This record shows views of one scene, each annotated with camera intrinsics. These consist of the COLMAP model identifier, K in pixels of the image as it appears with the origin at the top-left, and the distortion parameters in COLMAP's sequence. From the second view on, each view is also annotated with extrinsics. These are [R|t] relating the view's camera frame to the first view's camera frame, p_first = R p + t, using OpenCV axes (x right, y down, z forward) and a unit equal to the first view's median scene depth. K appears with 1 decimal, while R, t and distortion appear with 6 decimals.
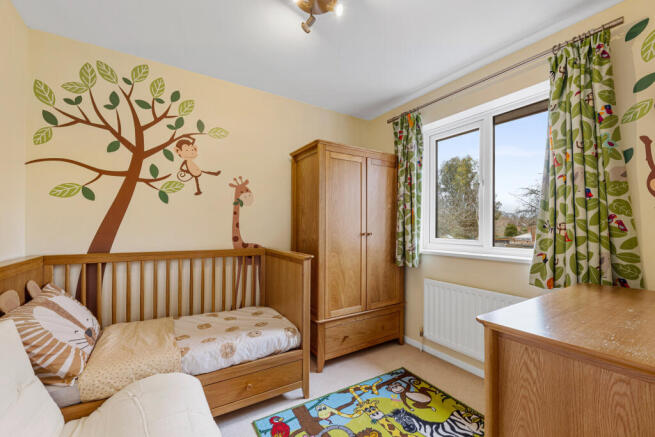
lens RADIAL K [[268.6, 0, 310.4], [0, 268.6, 221.4], [0, 0, 1]] dist [-0.010205, -0.000582]
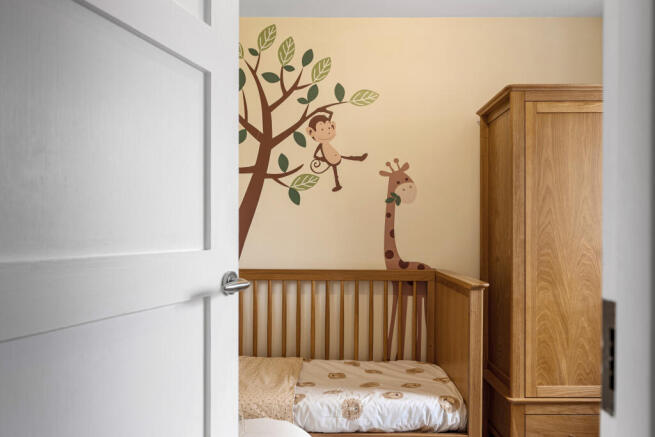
lens RADIAL K [[504.3, 0, 329.0], [0, 504.3, 222.0], [0, 0, 1]] dist [-0.006471, 0.004366]
pose [[0.841036, -0.017898, -0.540683, 0.286605], [0.013602, 0.999836, -0.011940, -0.002154], [0.540808, 0.002687, 0.841142, -0.127730]]
